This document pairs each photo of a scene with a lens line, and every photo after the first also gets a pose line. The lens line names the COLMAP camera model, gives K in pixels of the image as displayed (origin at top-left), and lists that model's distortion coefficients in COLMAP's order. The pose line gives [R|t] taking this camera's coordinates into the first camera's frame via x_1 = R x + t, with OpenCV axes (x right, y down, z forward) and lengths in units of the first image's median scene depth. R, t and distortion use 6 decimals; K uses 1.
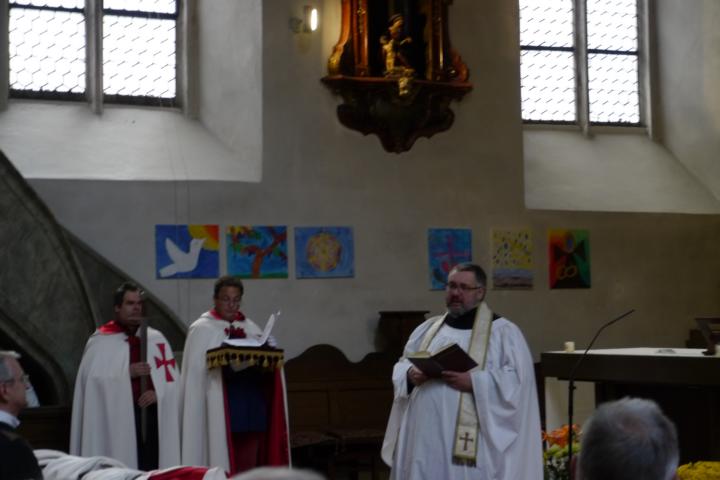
lens RADIAL K [[1534.0, 0, 360.0], [0, 1534.0, 240.0], [0, 0, 1]] dist [0.041737, 0.129904]
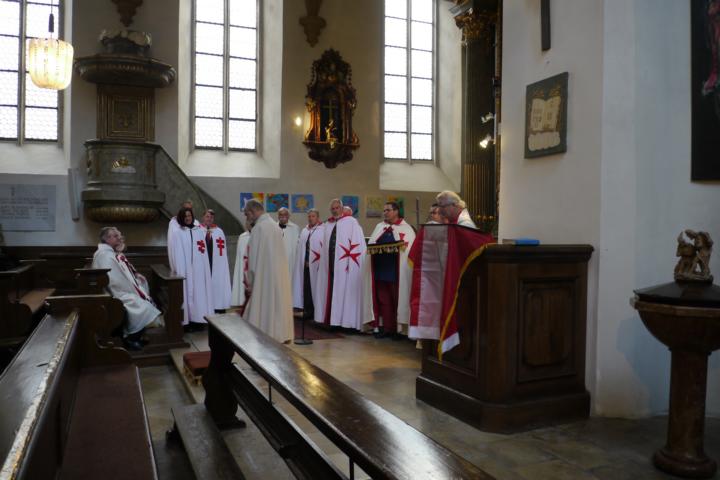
lens RADIAL K [[566.9, 0, 360.0], [0, 566.9, 240.0], [0, 0, 1]] dist [-0.058377, 0.012249]
pose [[0.995408, 0.020716, -0.093456, 0.178777], [-0.014963, 0.997974, 0.061842, 0.008927], [0.094547, -0.060160, 0.993701, -0.038425]]
